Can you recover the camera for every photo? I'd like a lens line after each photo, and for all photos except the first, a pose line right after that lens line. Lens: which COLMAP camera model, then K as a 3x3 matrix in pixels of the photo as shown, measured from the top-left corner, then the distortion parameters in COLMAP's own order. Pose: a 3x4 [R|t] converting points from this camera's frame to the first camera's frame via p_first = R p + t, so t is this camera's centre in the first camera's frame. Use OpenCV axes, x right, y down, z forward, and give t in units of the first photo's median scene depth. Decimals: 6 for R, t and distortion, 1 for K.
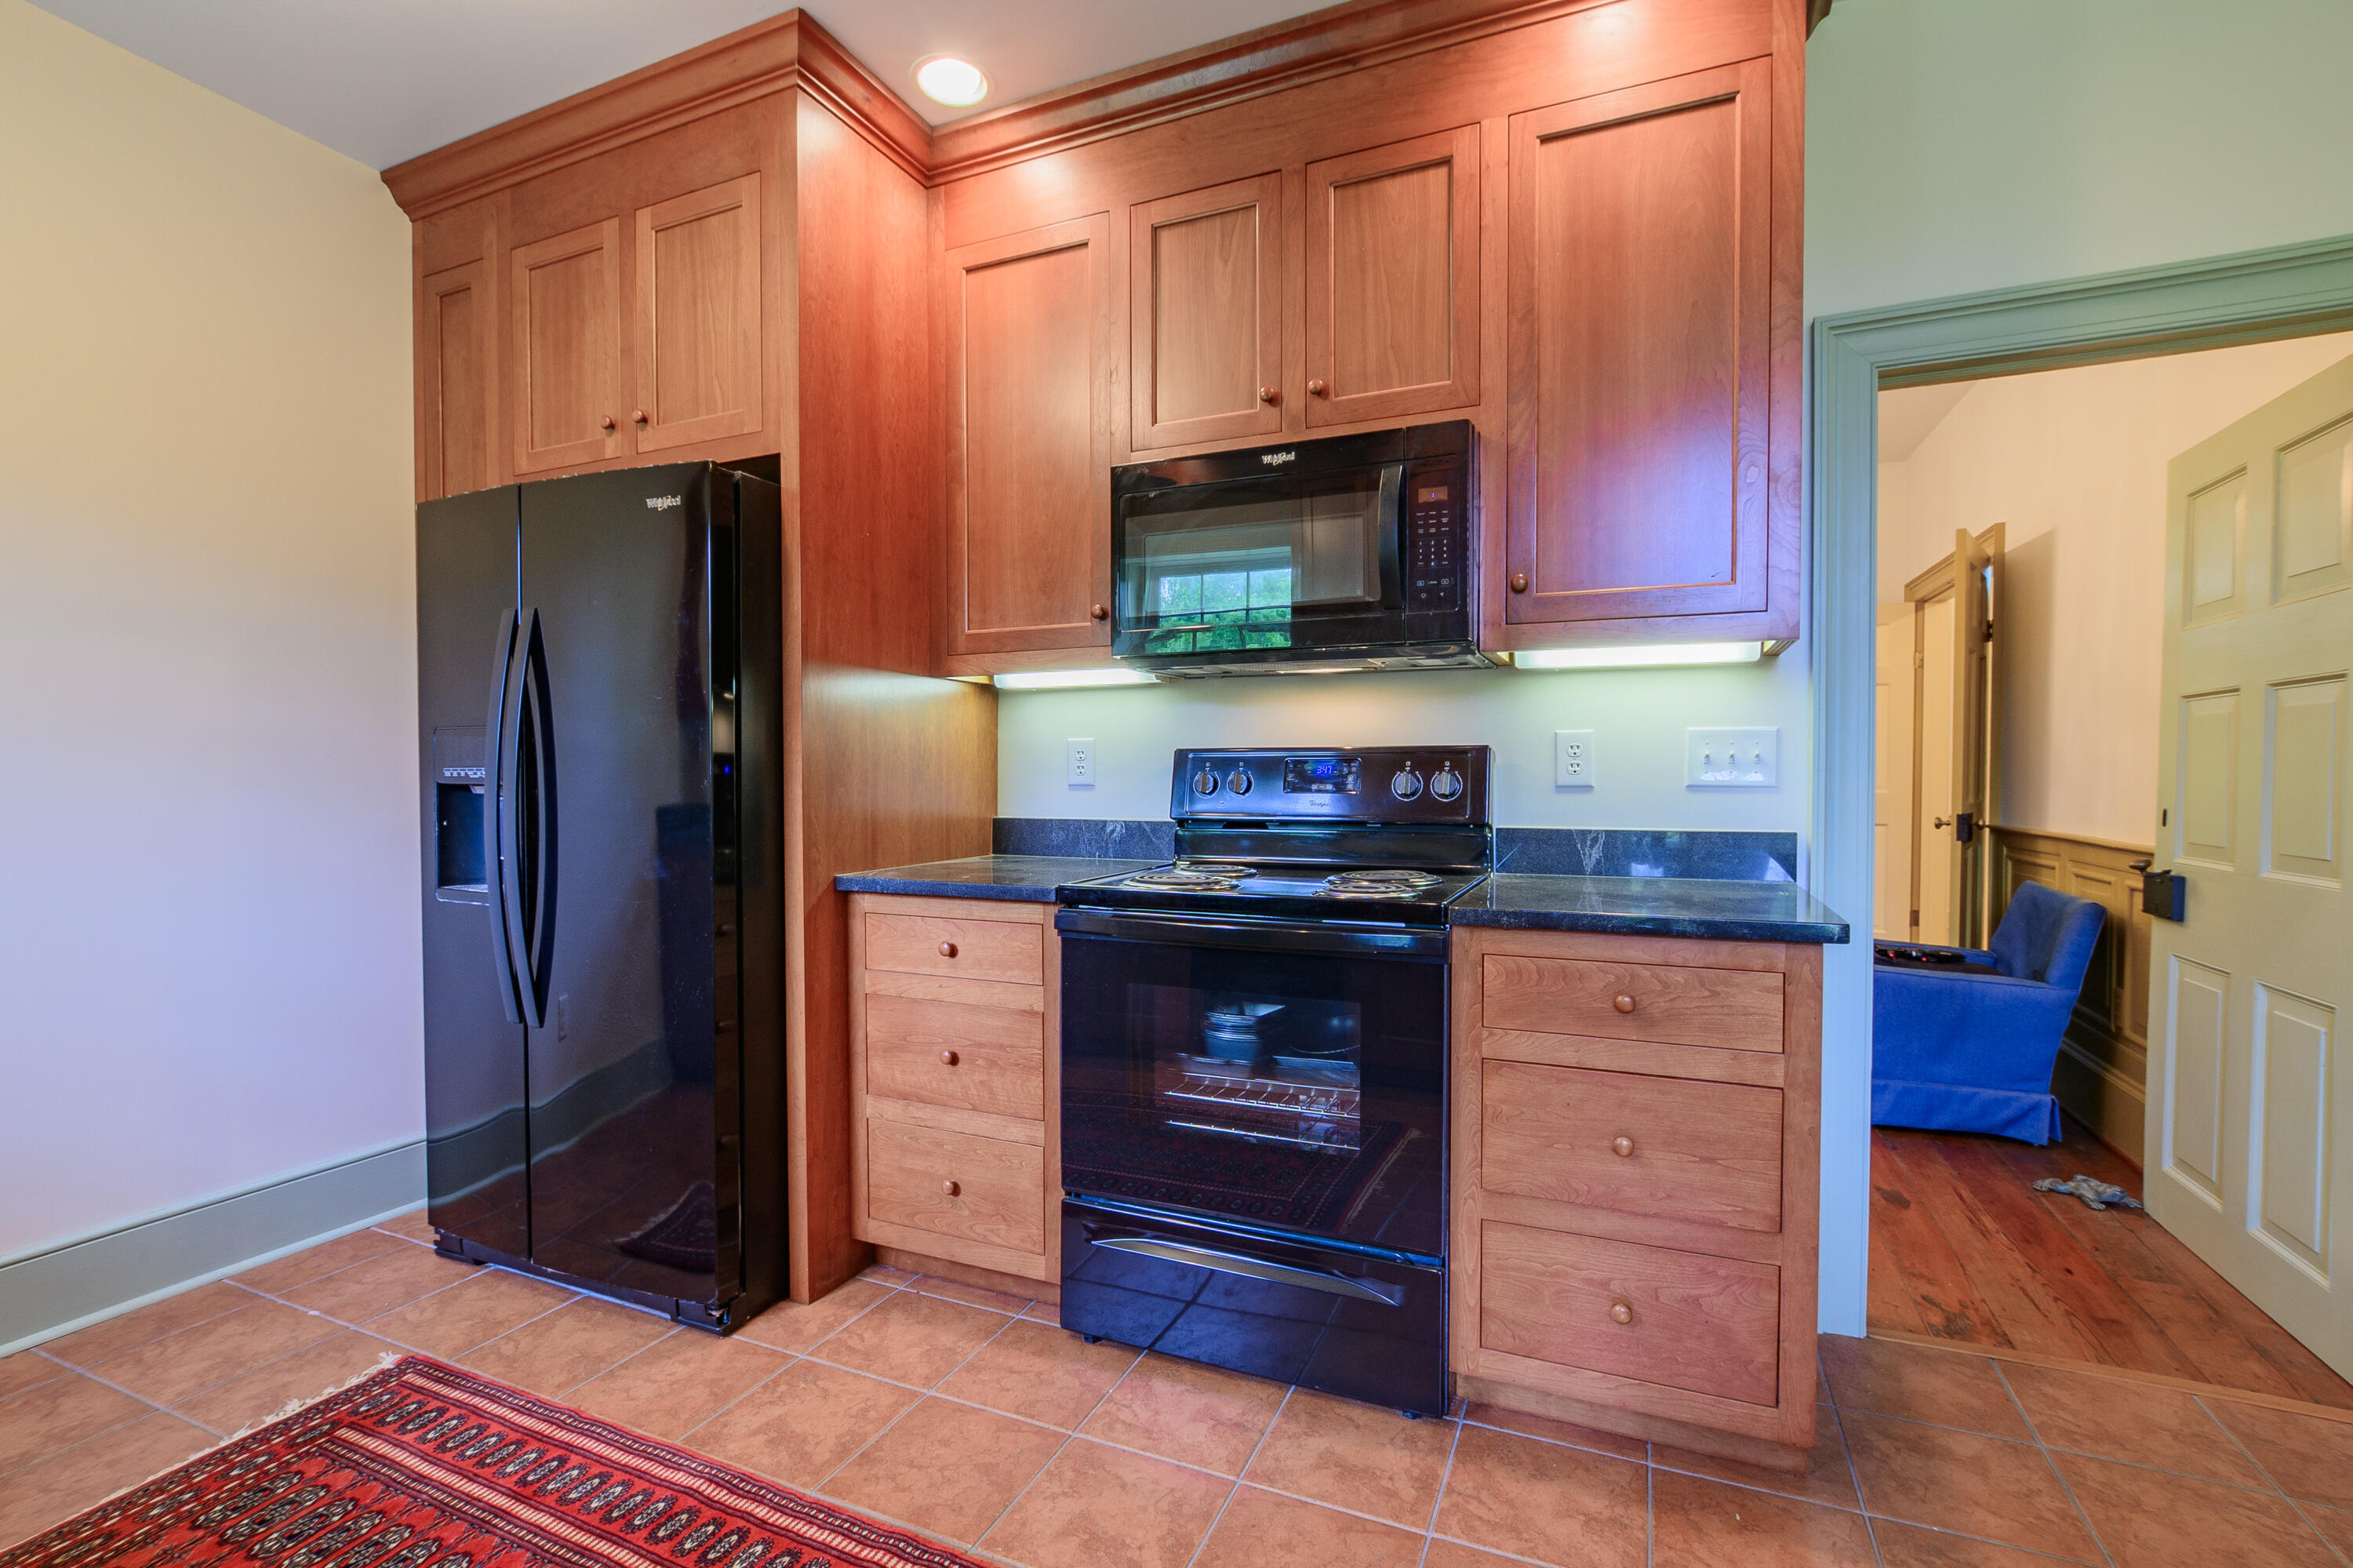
lens RADIAL K [[1064.0, 0, 1172.9], [0, 1064.0, 788.6], [0, 0, 1]] dist [-0.009411, 0.000776]
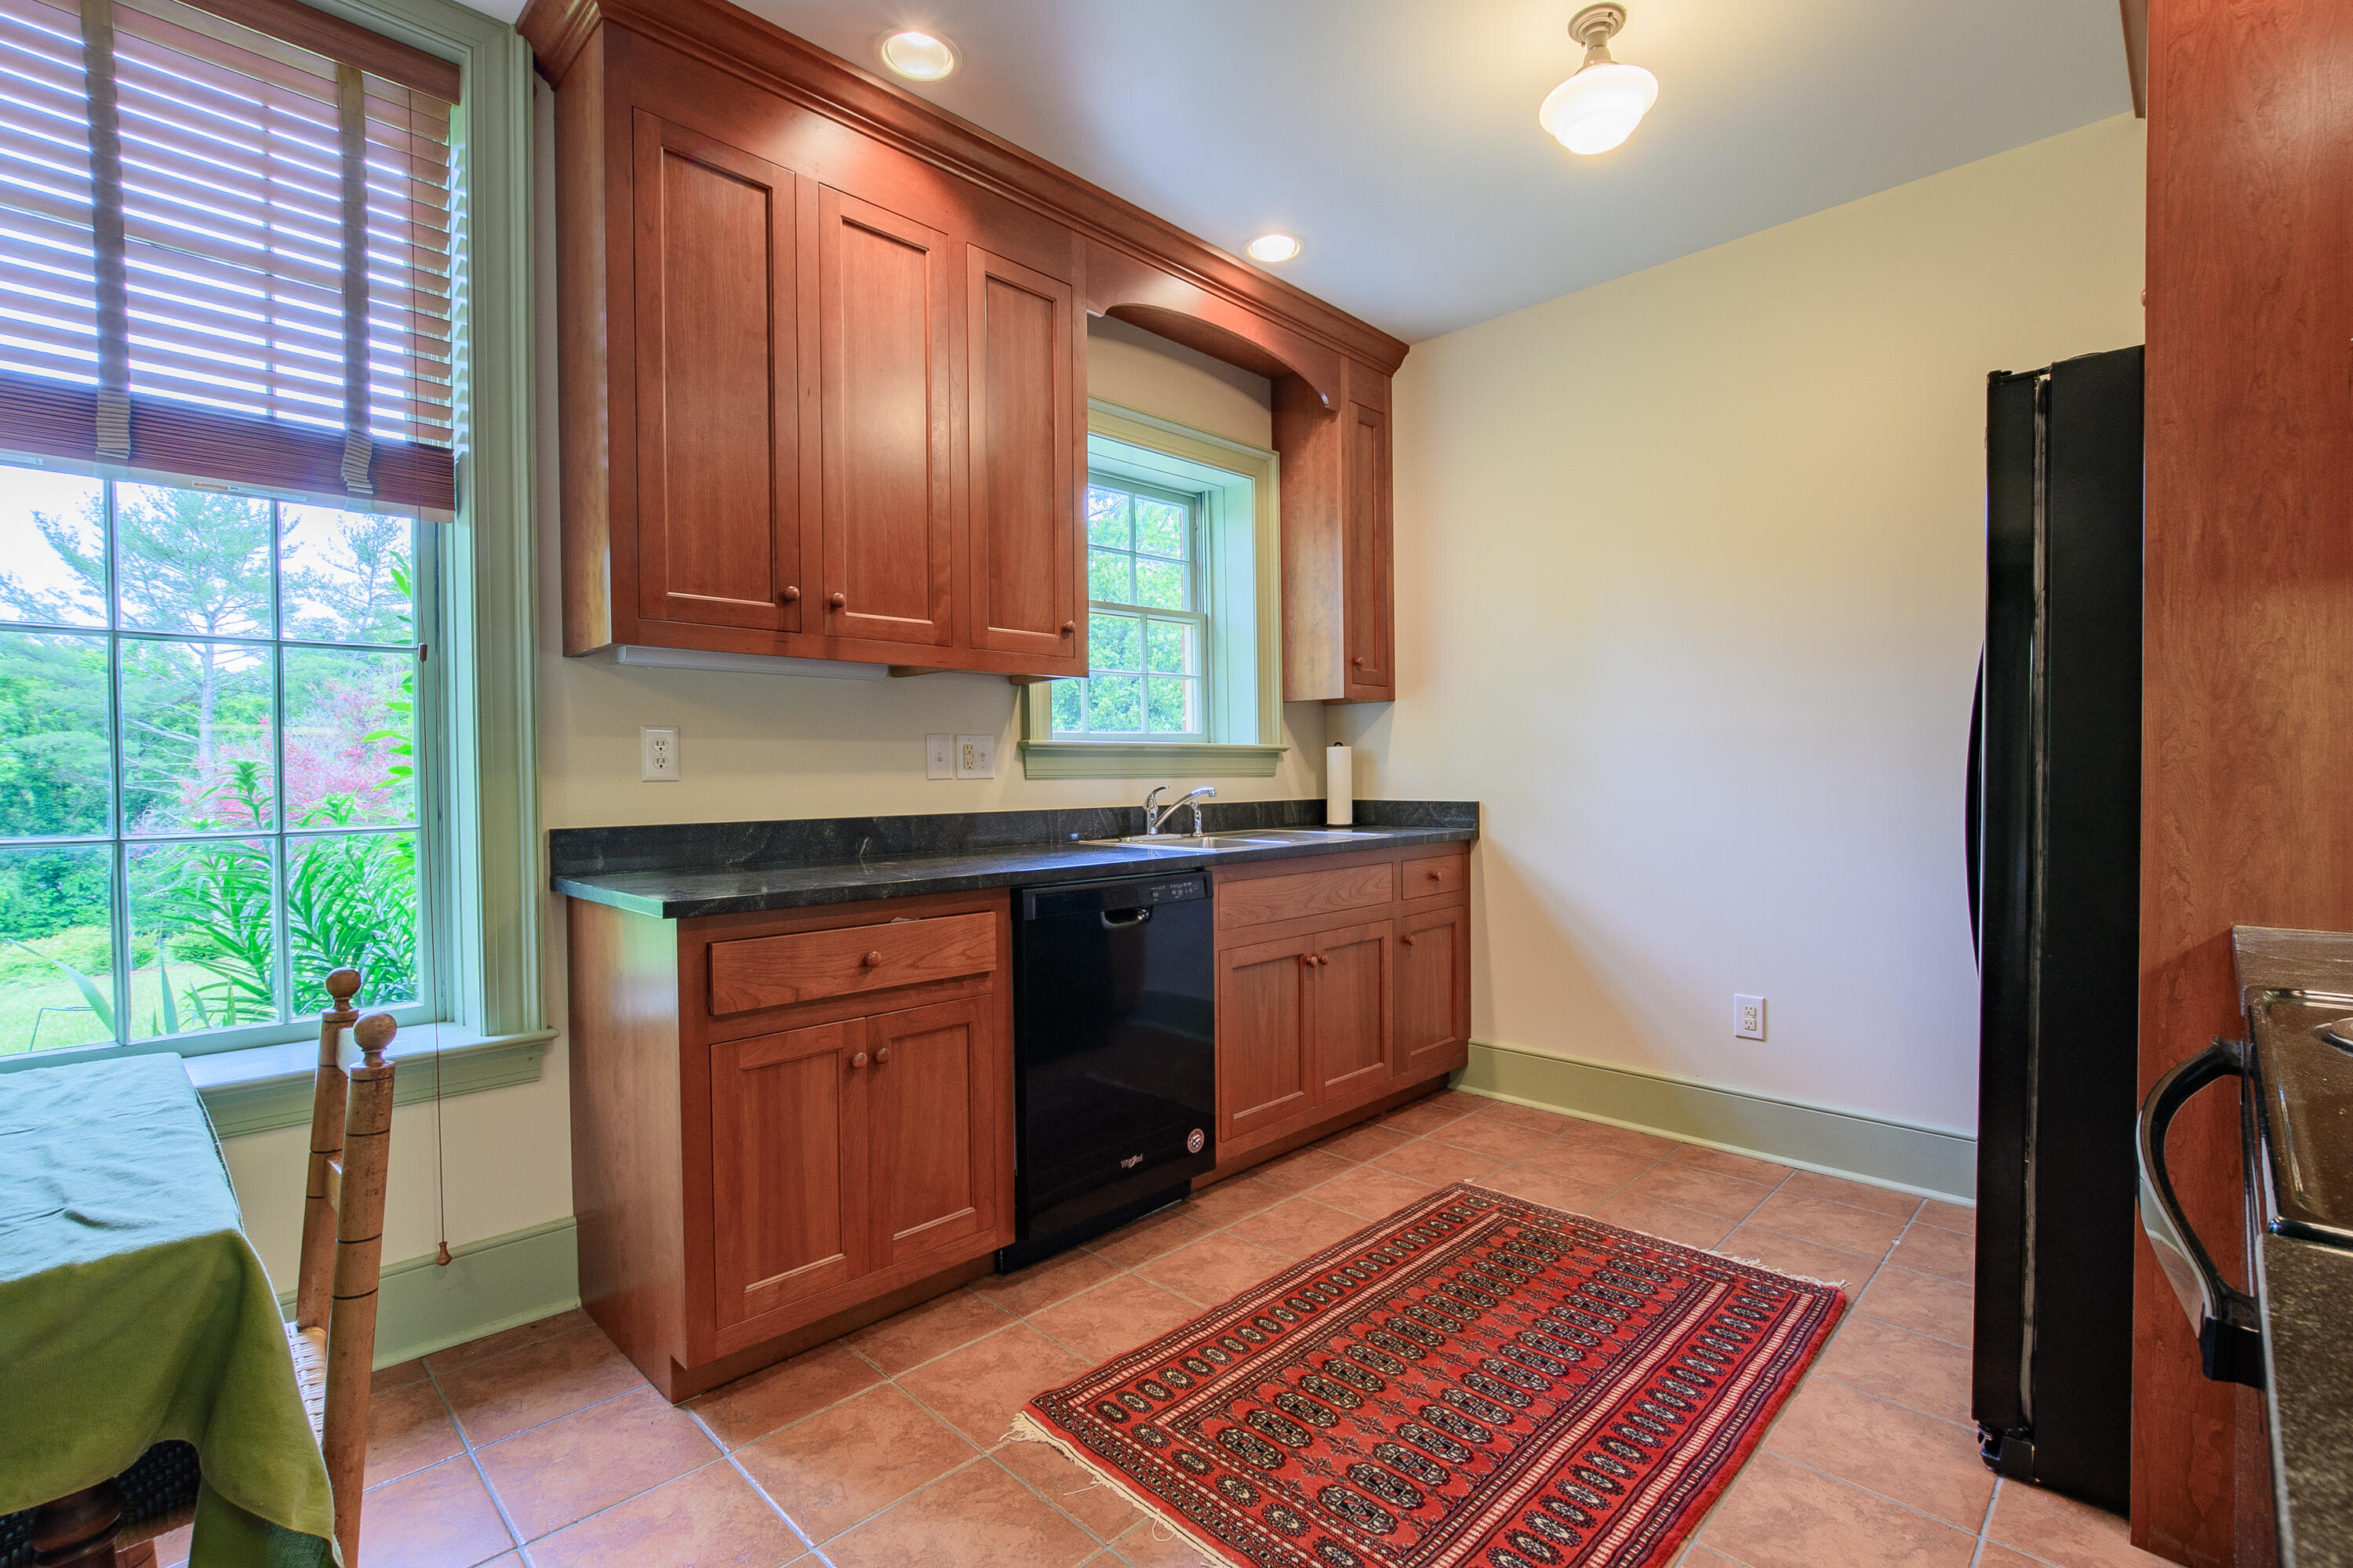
lens RADIAL K [[1064.0, 0, 1174.3], [0, 1064.0, 786.3], [0, 0, 1]] dist [-0.009411, 0.000776]
pose [[-0.346945, 0.021389, -0.937641, 0.583401], [-0.014039, 0.999509, 0.027994, -0.010417], [0.937780, 0.022876, -0.346475, 0.773196]]
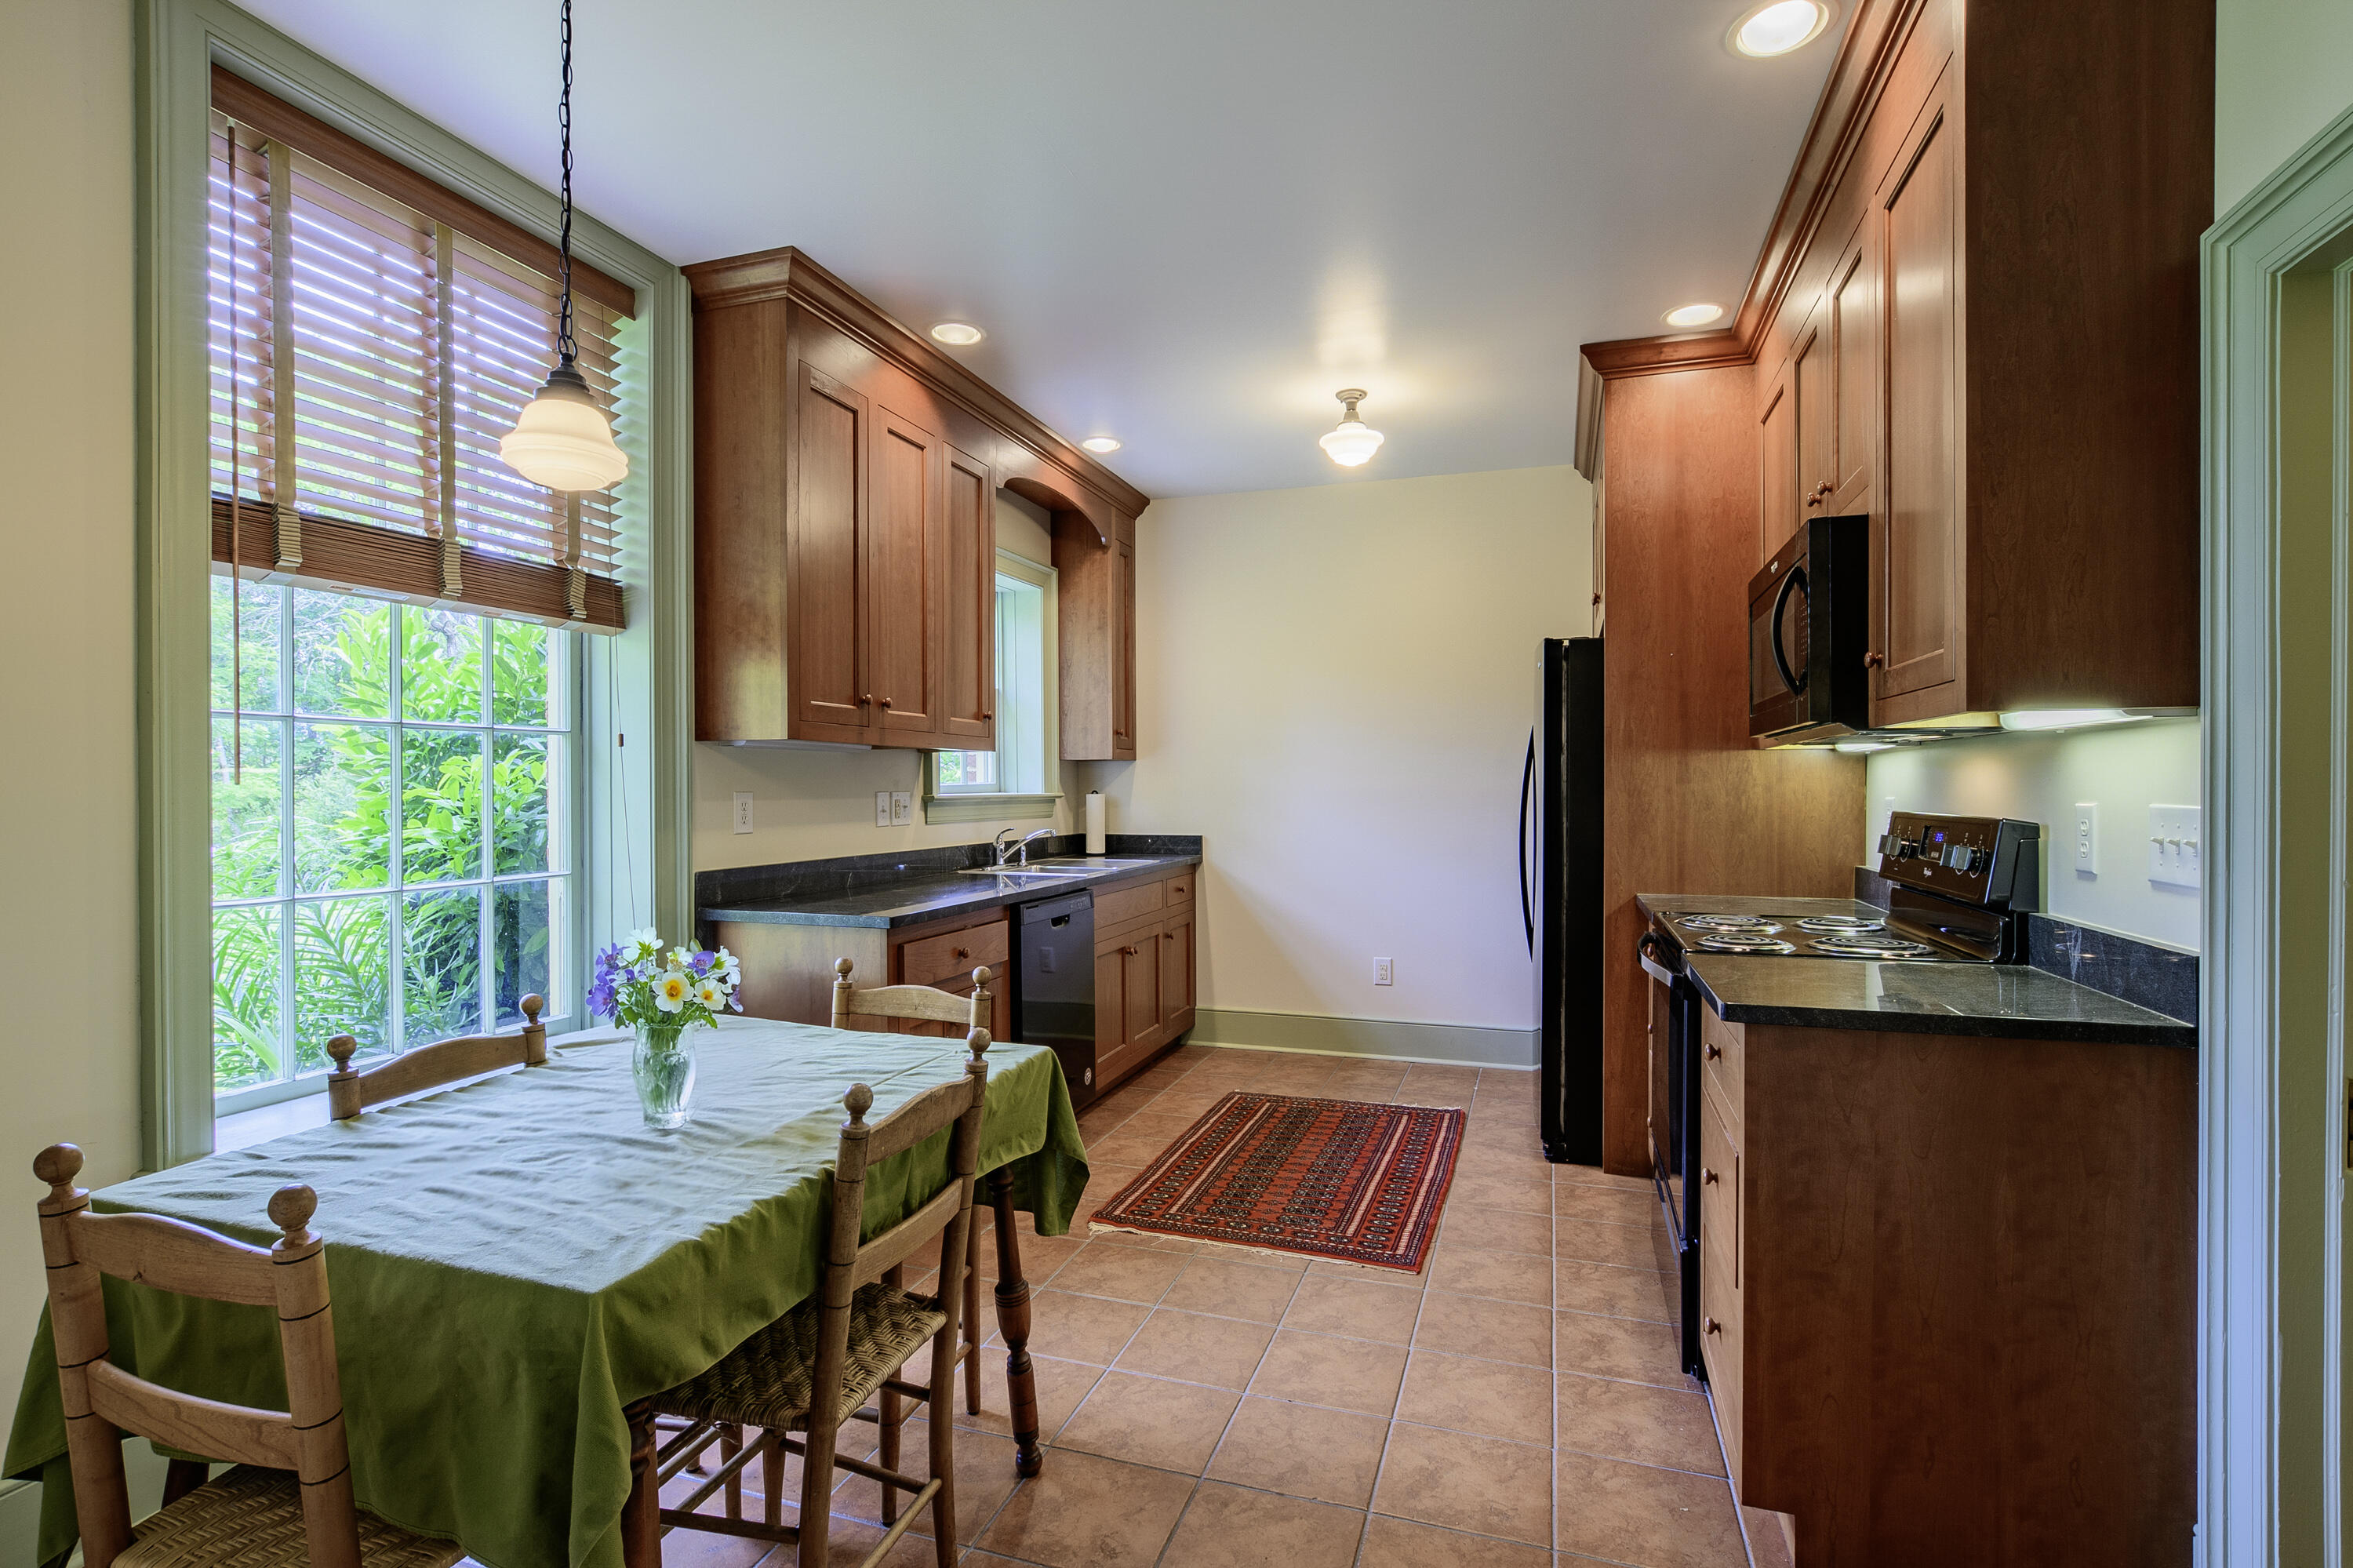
lens RADIAL K [[1115.7, 0, 1175.9], [0, 1115.7, 785.9], [0, 0, 1]] dist [0.004083, 0.000059]
pose [[0.100144, 0.004203, -0.994964, 1.406762], [-0.023827, 0.999714, 0.001825, -0.066623], [0.994688, 0.023525, 0.100215, 0.261015]]
